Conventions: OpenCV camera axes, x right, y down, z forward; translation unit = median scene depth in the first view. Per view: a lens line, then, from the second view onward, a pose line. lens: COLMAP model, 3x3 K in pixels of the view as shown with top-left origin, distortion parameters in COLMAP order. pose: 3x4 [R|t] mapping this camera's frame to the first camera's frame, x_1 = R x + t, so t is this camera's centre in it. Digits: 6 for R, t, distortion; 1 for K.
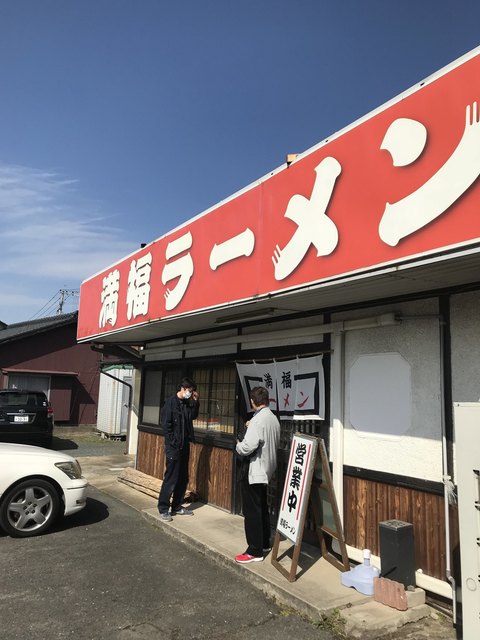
lens RADIAL K [[524.0, 0, 242.7], [0, 524.0, 313.2], [0, 0, 1]] dist [0.160672, -0.532910]
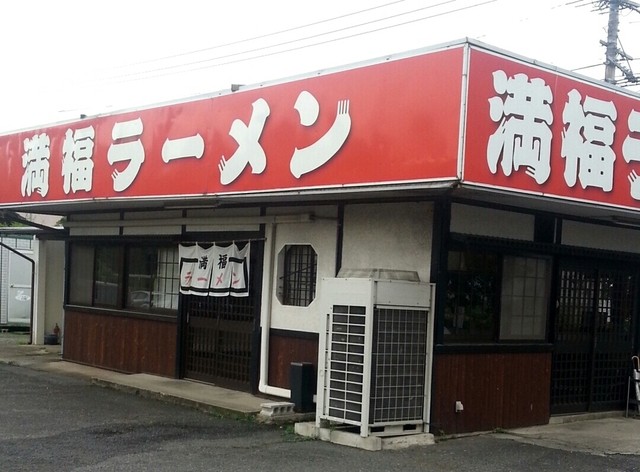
lens RADIAL K [[945.8, 0, 303.2], [0, 945.8, 357.3], [0, 0, 1]] dist [0.059634, -0.065925]
pose [[0.987525, 0.014075, 0.156834, -0.082673], [-0.049354, 0.973478, 0.223396, -0.153195], [-0.149530, -0.228349, 0.962028, -1.164136]]
